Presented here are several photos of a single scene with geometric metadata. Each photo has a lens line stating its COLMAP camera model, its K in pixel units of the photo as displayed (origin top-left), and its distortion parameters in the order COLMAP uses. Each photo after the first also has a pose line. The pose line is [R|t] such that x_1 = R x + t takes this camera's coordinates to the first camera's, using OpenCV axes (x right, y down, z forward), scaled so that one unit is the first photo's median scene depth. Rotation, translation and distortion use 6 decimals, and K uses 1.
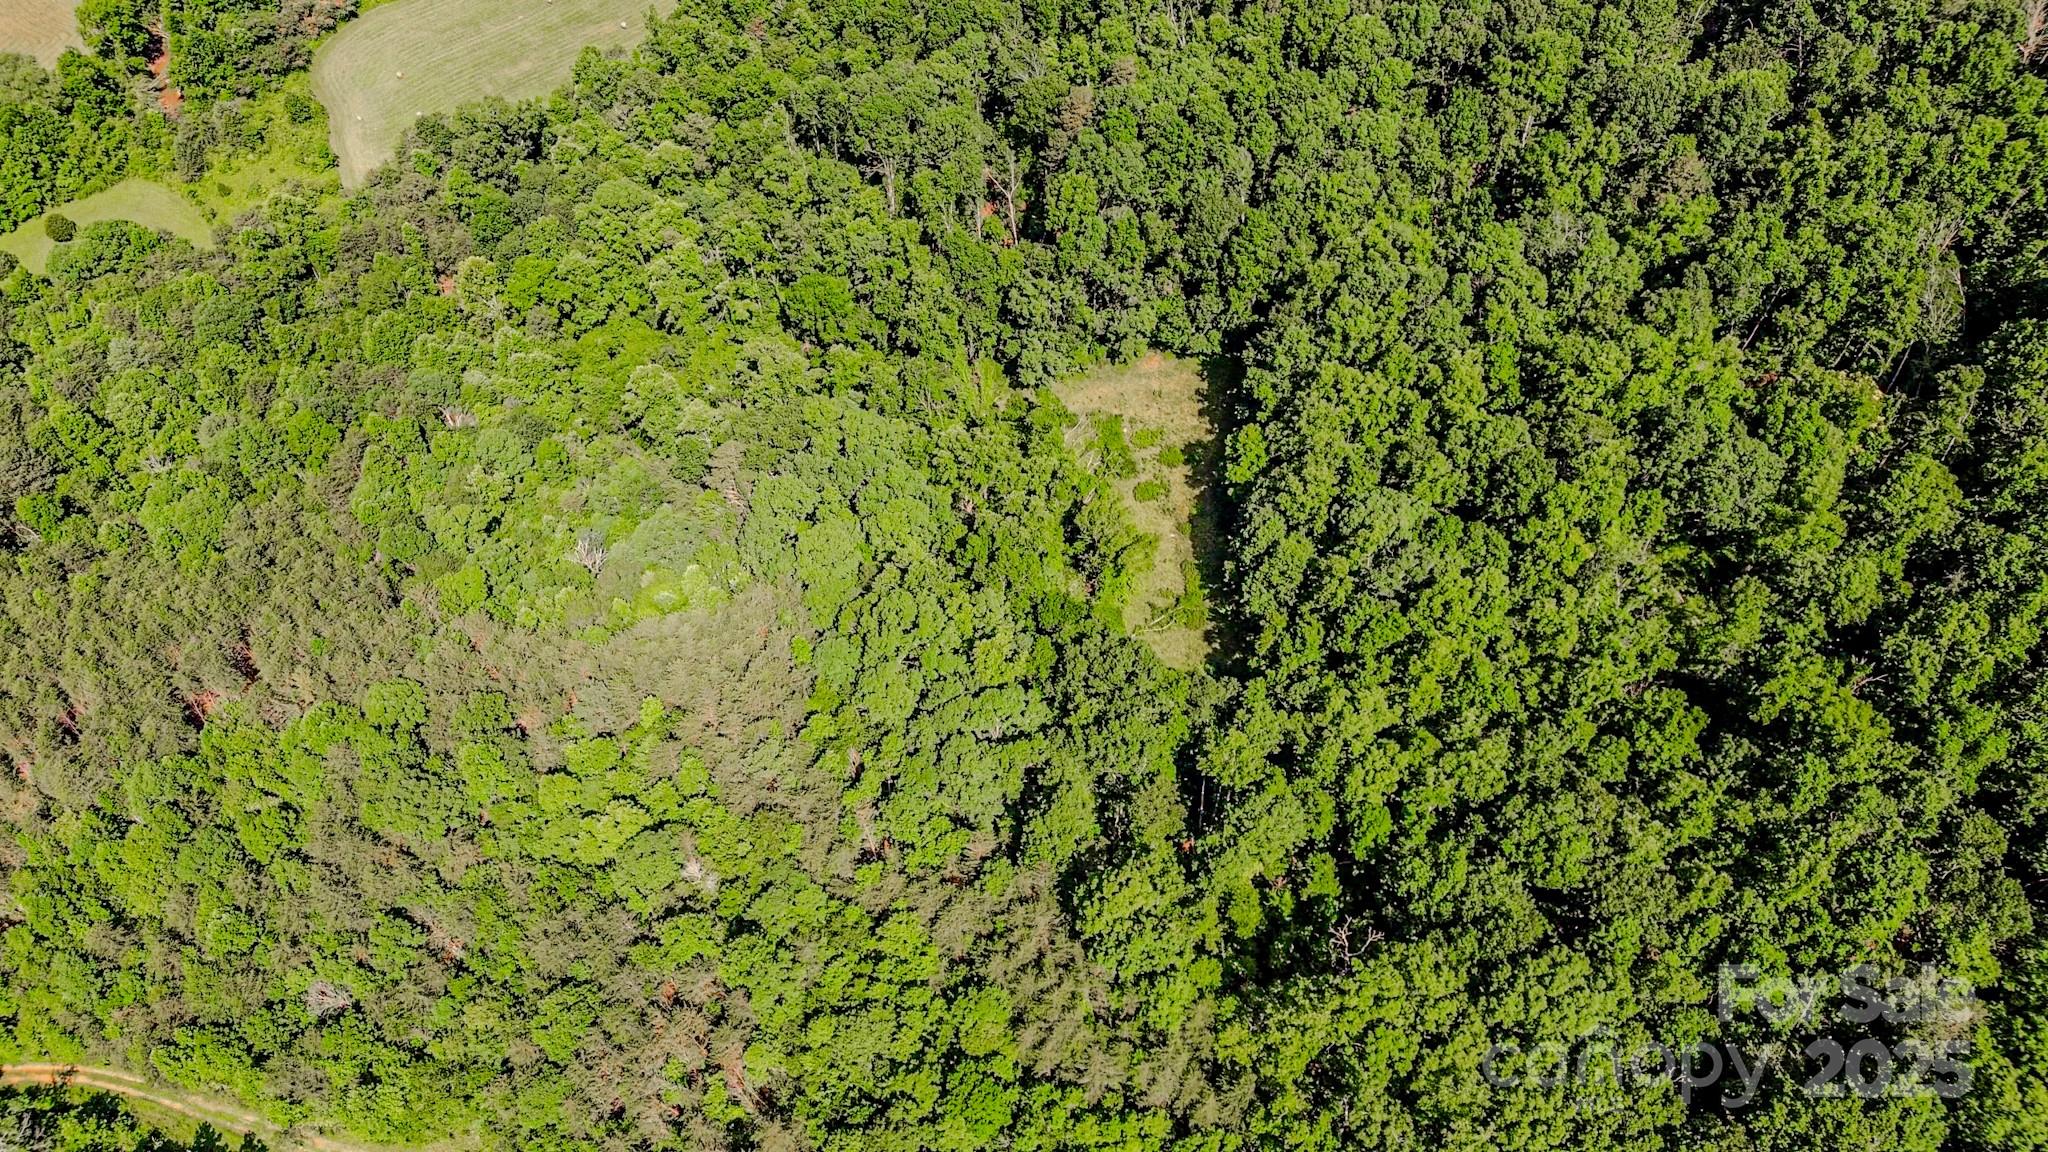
lens RADIAL K [[1452.9, 0, 1021.9], [0, 1452.9, 583.2], [0, 0, 1]] dist [0.064994, -0.063685]
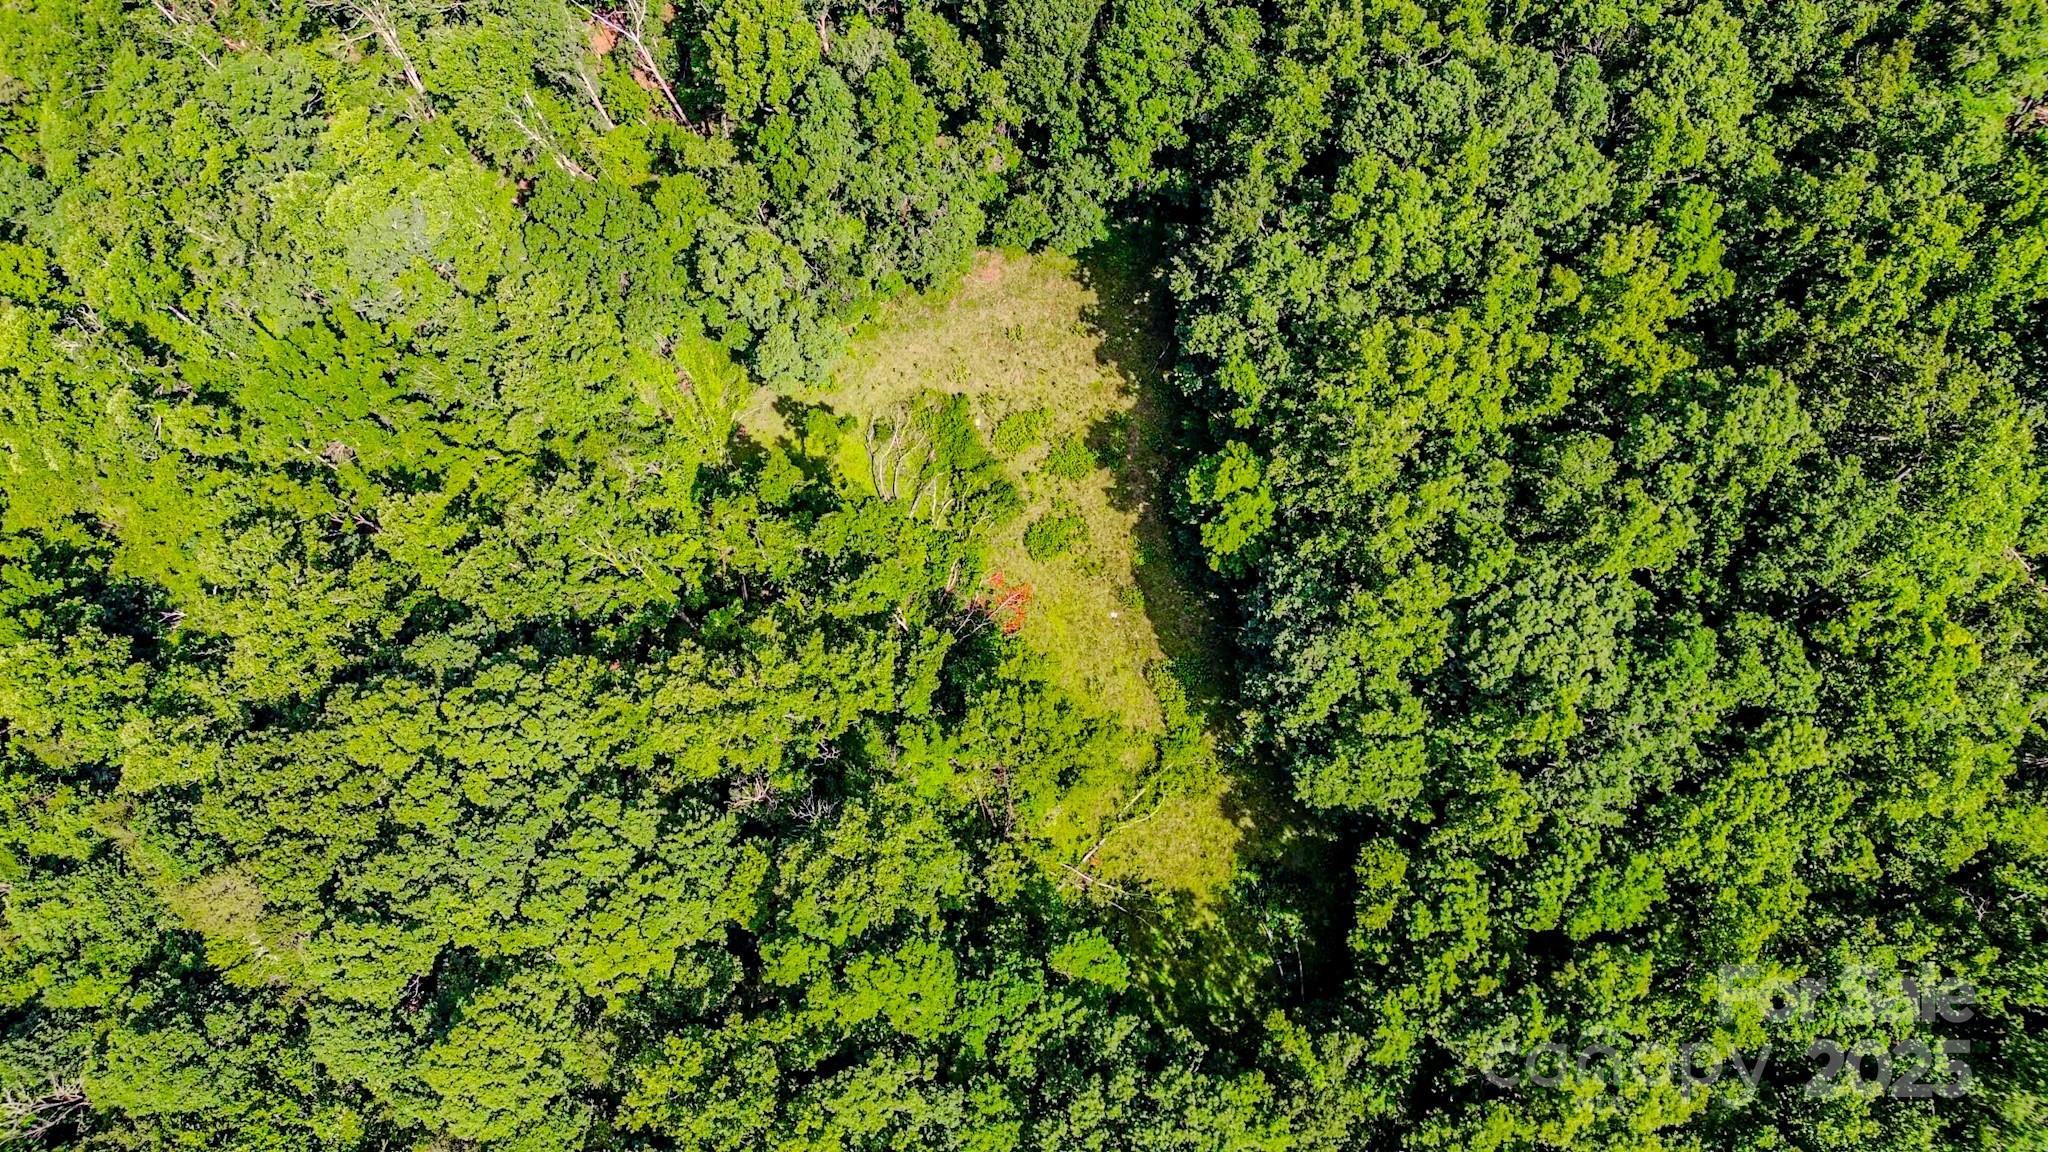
lens RADIAL K [[1452.9, 0, 1027.6], [0, 1452.9, 567.2], [0, 0, 1]] dist [0.064994, -0.063685]
pose [[0.958087, -0.276864, 0.073586, 0.034124], [0.239395, 0.914852, 0.325170, -0.239457], [-0.157349, -0.293925, 0.942788, 0.470257]]
